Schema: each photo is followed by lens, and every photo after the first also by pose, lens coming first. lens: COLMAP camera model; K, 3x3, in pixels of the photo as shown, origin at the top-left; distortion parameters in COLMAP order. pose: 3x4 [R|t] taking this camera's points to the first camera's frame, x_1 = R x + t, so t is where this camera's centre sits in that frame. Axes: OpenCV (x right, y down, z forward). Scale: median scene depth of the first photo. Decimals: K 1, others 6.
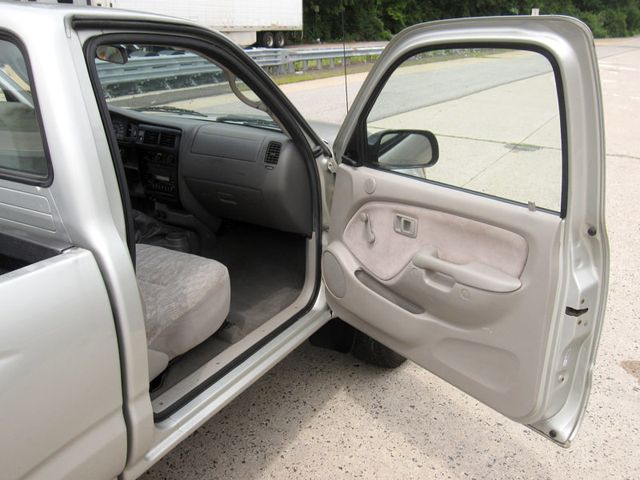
lens RADIAL K [[606.2, 0, 321.1], [0, 606.2, 237.3], [0, 0, 1]] dist [-0.058889, 0.000000]
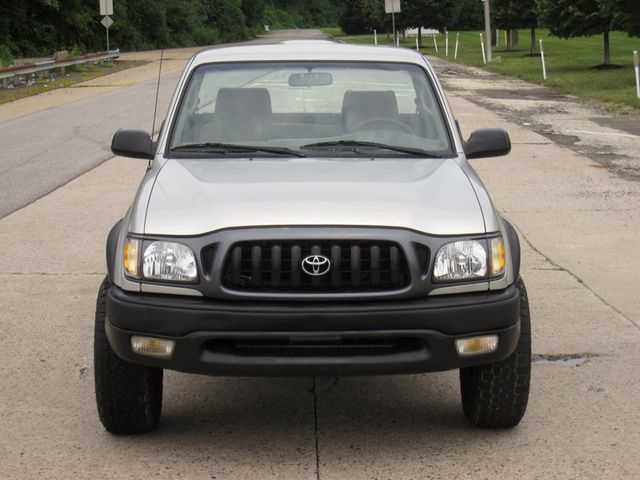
lens RADIAL K [[1493.3, 0, 319.1], [0, 1493.3, 239.3], [0, 0, 1]] dist [-0.103513, 0.000000]
pose [[0.867845, -0.104545, 0.485712, -0.227776], [0.199866, 0.968481, -0.148654, 0.096605], [-0.454861, 0.226086, 0.861386, -0.290529]]
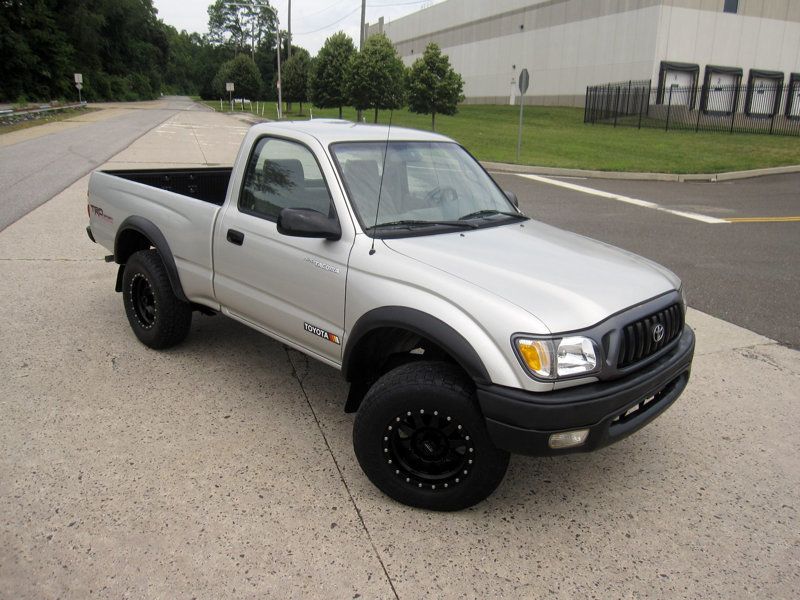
lens RADIAL K [[664.7, 0, 403.2], [0, 664.7, 294.6], [0, 0, 1]] dist [-0.078847, 0.059347]
pose [[0.677734, -0.190047, 0.710323, -0.202735], [0.214232, 0.975148, 0.056499, 0.066858], [-0.703407, 0.113883, 0.701605, -0.208986]]
